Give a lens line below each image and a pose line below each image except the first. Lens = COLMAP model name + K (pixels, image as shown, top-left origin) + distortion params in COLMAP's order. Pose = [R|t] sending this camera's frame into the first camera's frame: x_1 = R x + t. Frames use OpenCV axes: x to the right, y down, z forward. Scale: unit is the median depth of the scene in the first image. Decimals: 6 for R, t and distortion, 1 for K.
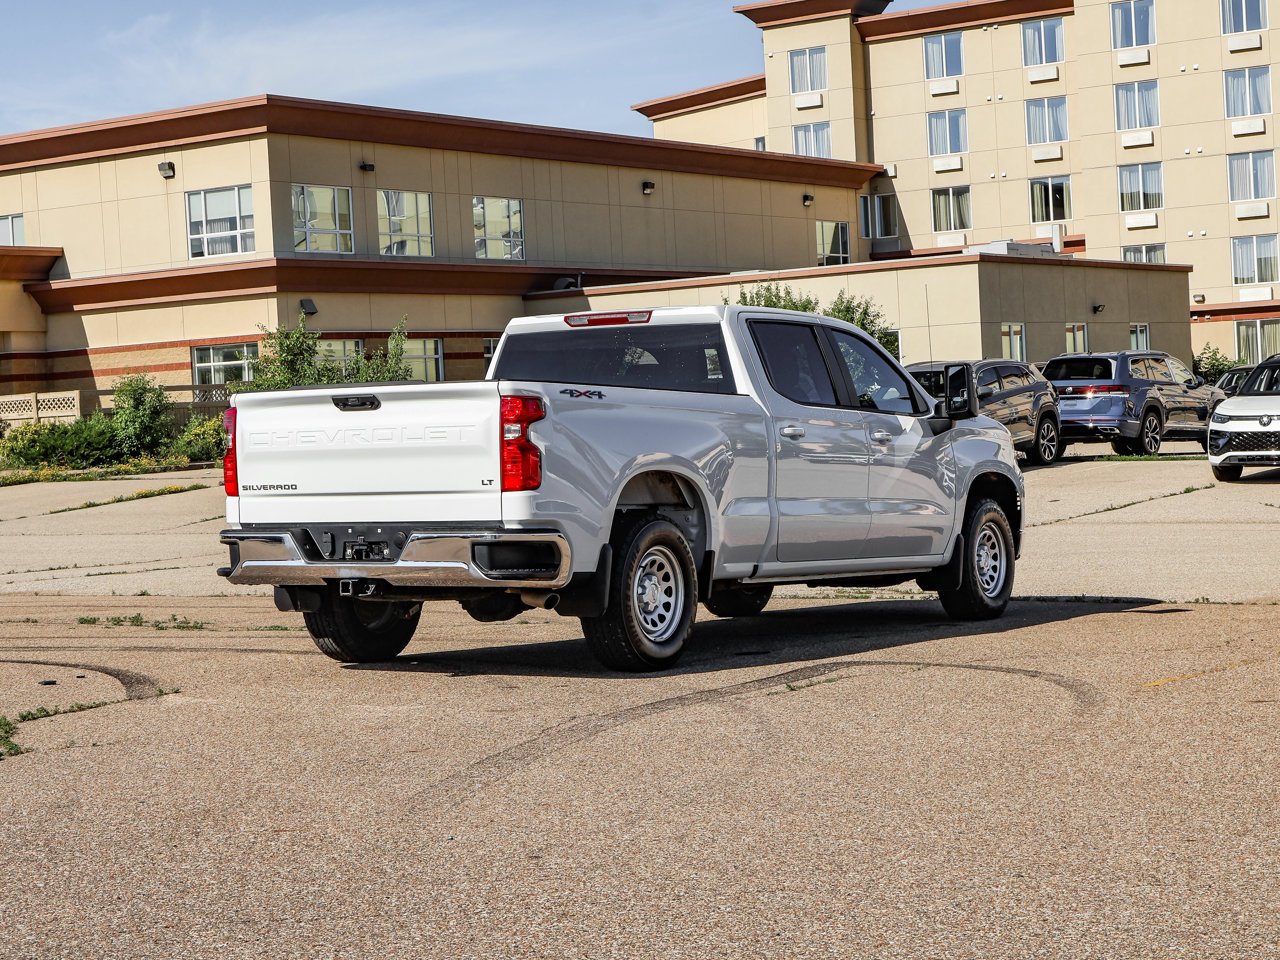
lens RADIAL K [[2447.1, 0, 640.0], [0, 2447.1, 480.0], [0, 0, 1]] dist [-0.002114, 0.067994]
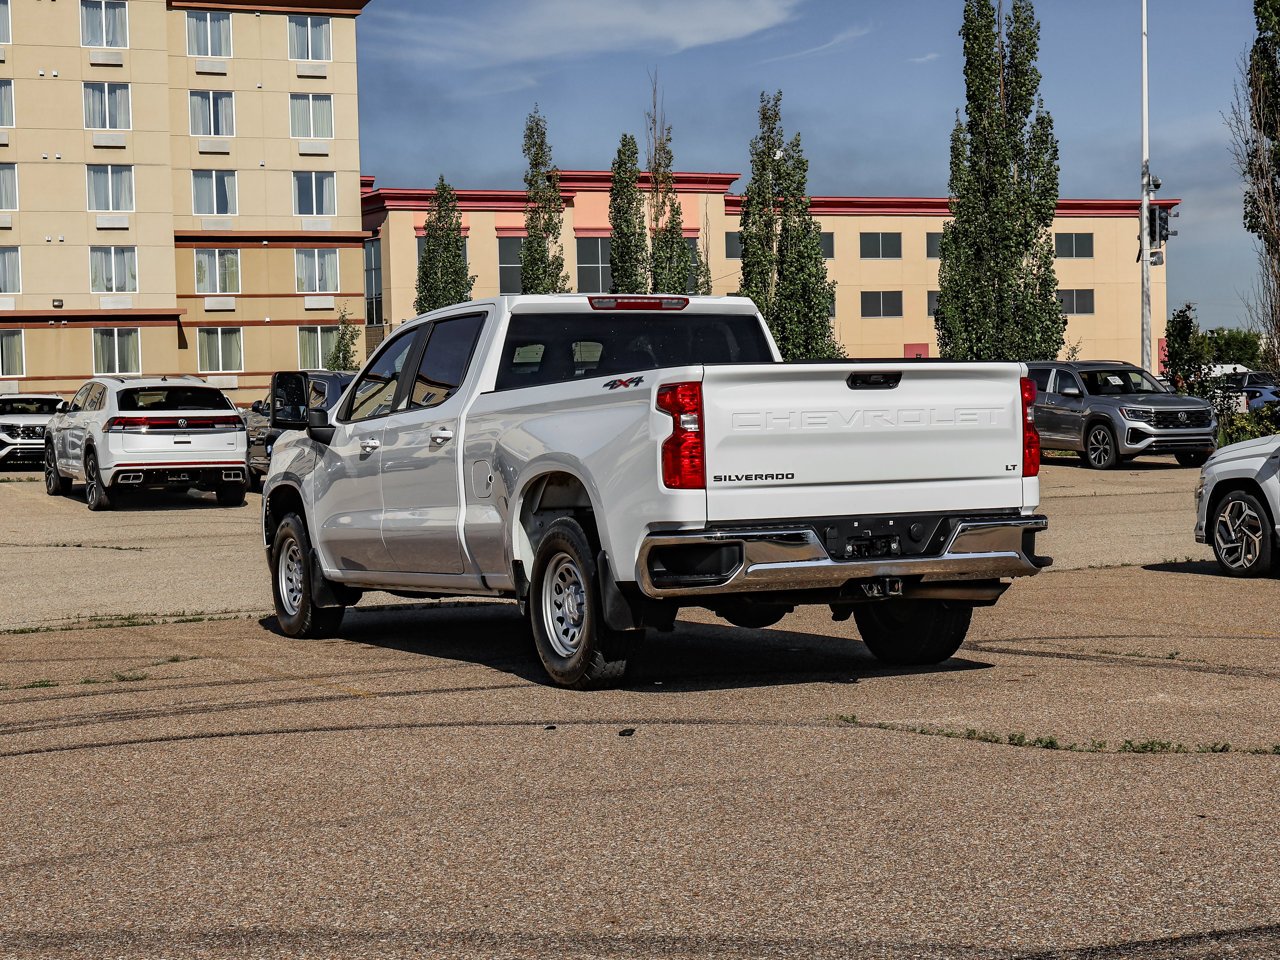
lens RADIAL K [[2282.2, 0, 640.0], [0, 2282.2, 480.0], [0, 0, 1]] dist [-0.014623, 0.057224]
pose [[0.513560, -0.002029, 0.858052, -0.837817], [0.021050, 0.999726, -0.010235, 0.011076], [-0.857796, 0.023318, 0.513462, 0.619399]]
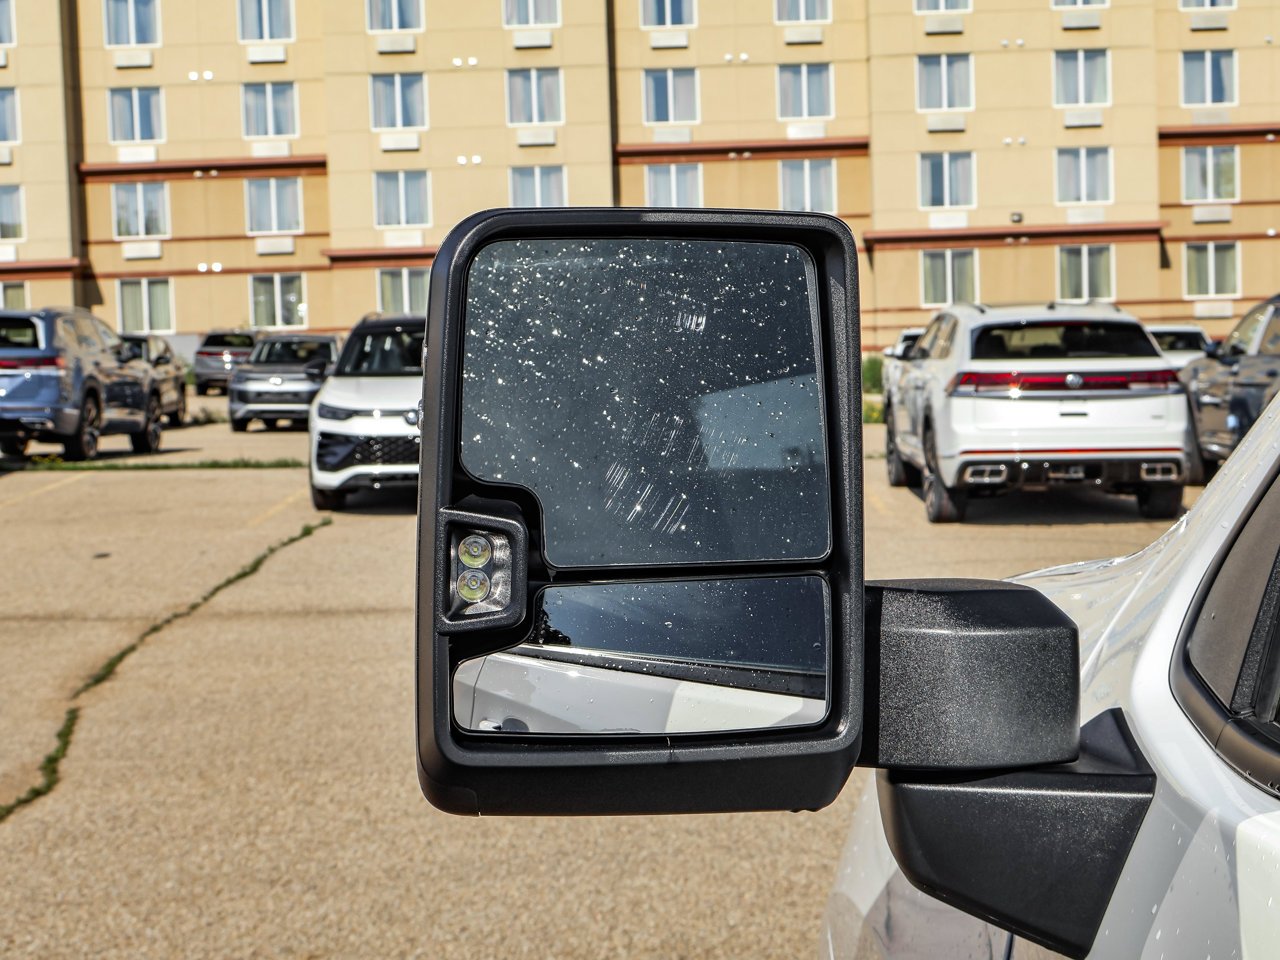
lens RADIAL K [[2282.2, 0, 640.0], [0, 2282.2, 480.0], [0, 0, 1]] dist [-0.014623, 0.057224]
pose [[0.829082, -0.012793, 0.558980, -0.068289], [0.004777, 0.999864, 0.015797, -0.044149], [-0.559106, -0.010426, 0.829031, 1.218397]]
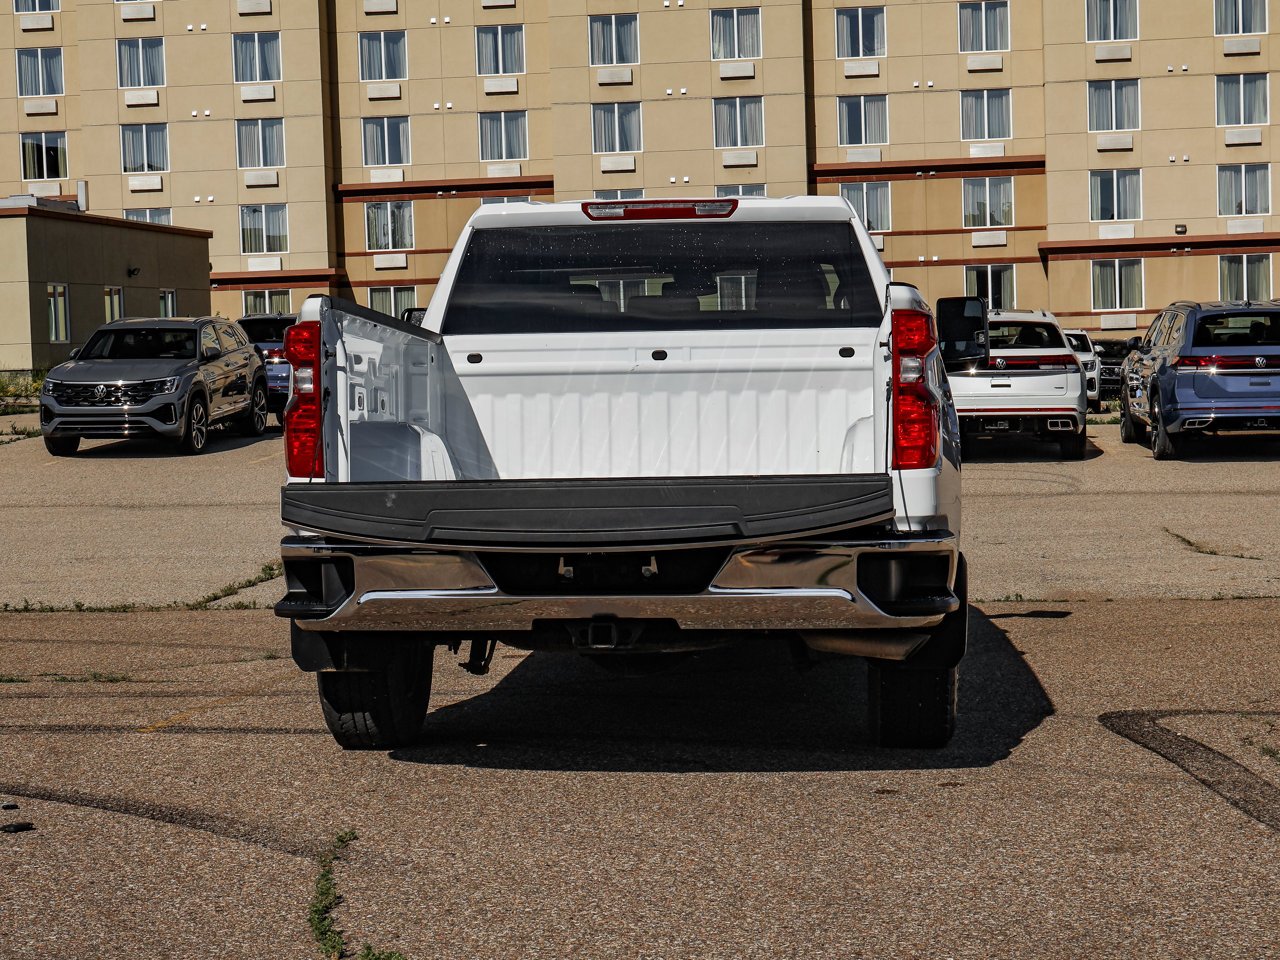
lens RADIAL K [[2395.3, 0, 618.3], [0, 2395.3, 476.6], [0, 0, 1]] dist [-0.007252, 0.144740]
pose [[0.890586, -0.002258, 0.454808, -0.356113], [-0.002177, 0.999955, 0.009227, 0.001126], [-0.454809, -0.009208, 0.890542, 0.469187]]
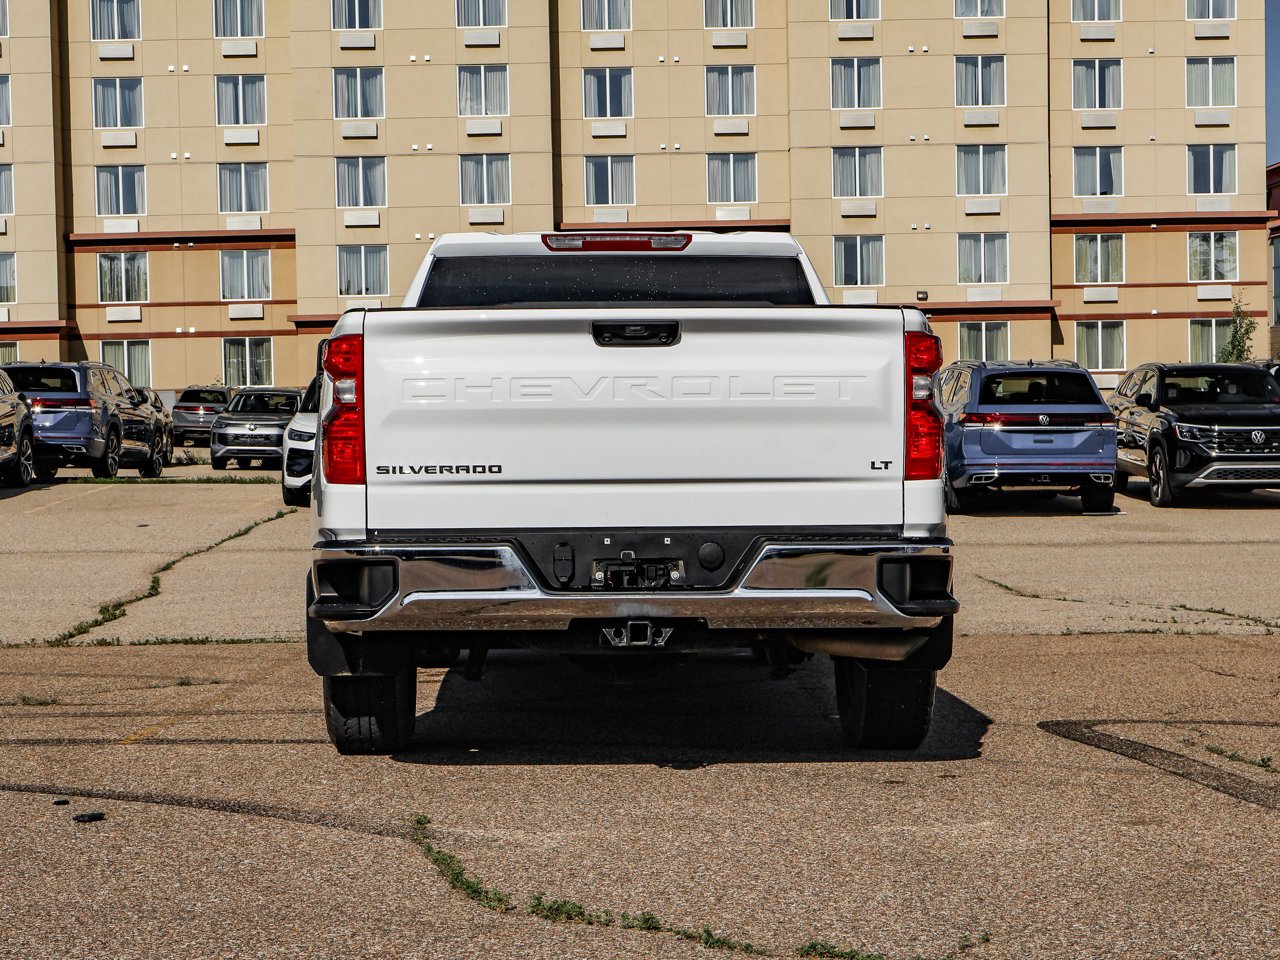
lens RADIAL K [[2447.1, 0, 640.0], [0, 2447.1, 480.0], [0, 0, 1]] dist [-0.002114, 0.067994]
pose [[0.825255, 0.017237, 0.564497, -0.443321], [-0.008698, 0.999804, -0.017812, 0.015654], [-0.564693, 0.009789, 0.825243, 0.469826]]
